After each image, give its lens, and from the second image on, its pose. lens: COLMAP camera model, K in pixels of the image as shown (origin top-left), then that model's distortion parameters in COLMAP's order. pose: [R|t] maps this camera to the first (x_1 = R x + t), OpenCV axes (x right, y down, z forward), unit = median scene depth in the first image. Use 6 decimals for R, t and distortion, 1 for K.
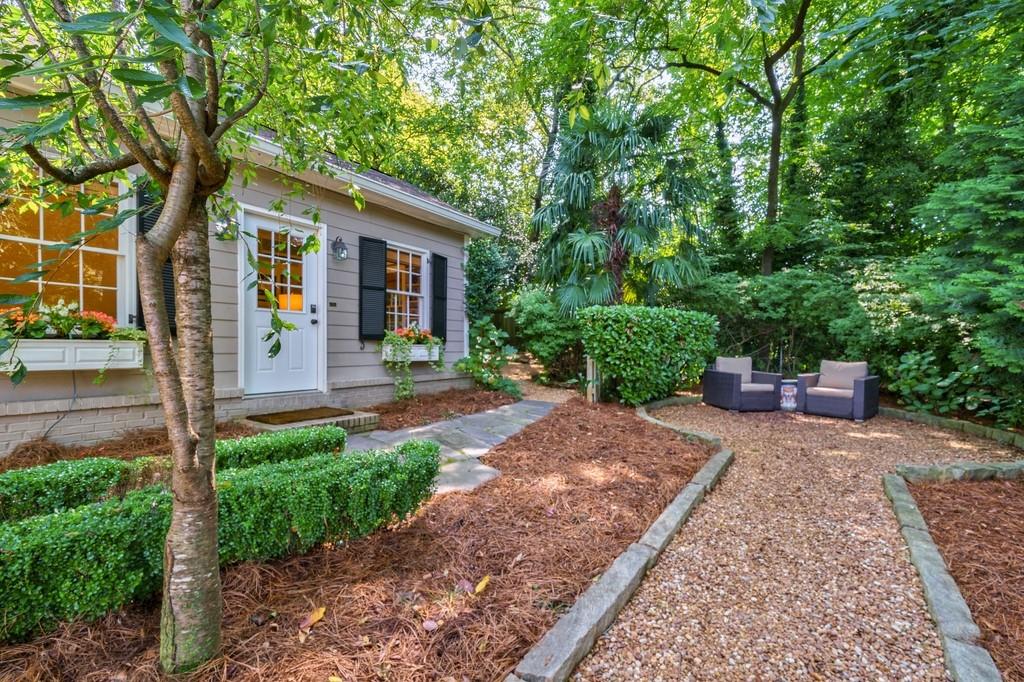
lens RADIAL K [[435.5, 0, 509.6], [0, 435.5, 356.2], [0, 0, 1]] dist [-0.001373, -0.000178]
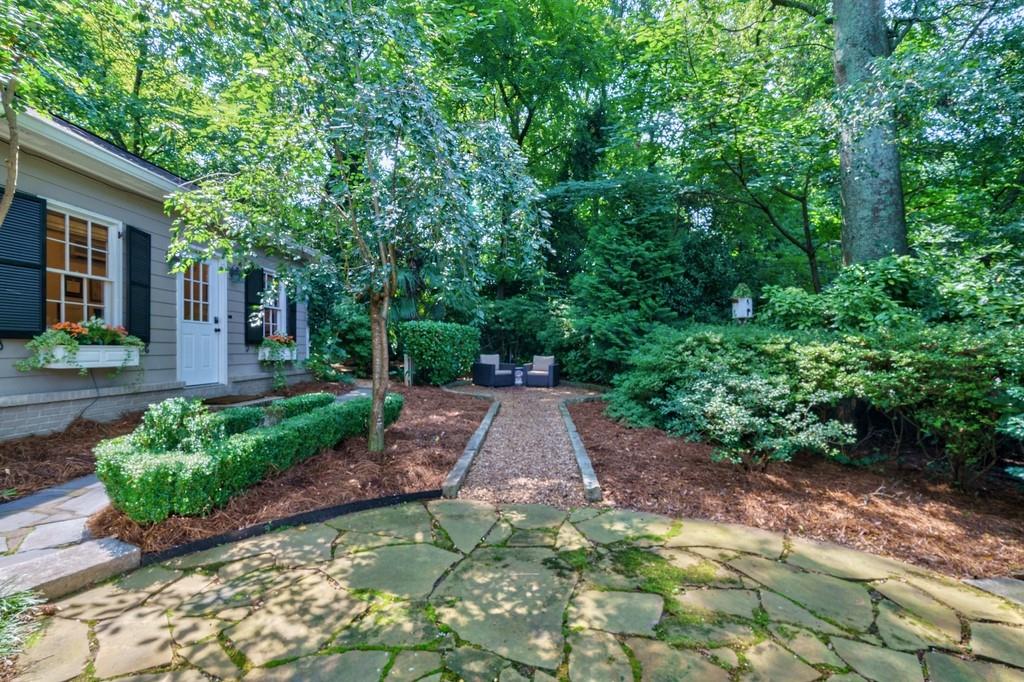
lens RADIAL K [[435.5, 0, 508.3], [0, 435.5, 345.0], [0, 0, 1]] dist [-0.001373, -0.000178]
pose [[0.839970, -0.000016, 0.542633, -0.343335], [0.015233, 0.999607, -0.023549, 0.006729], [-0.542419, 0.028046, 0.839640, -0.445087]]
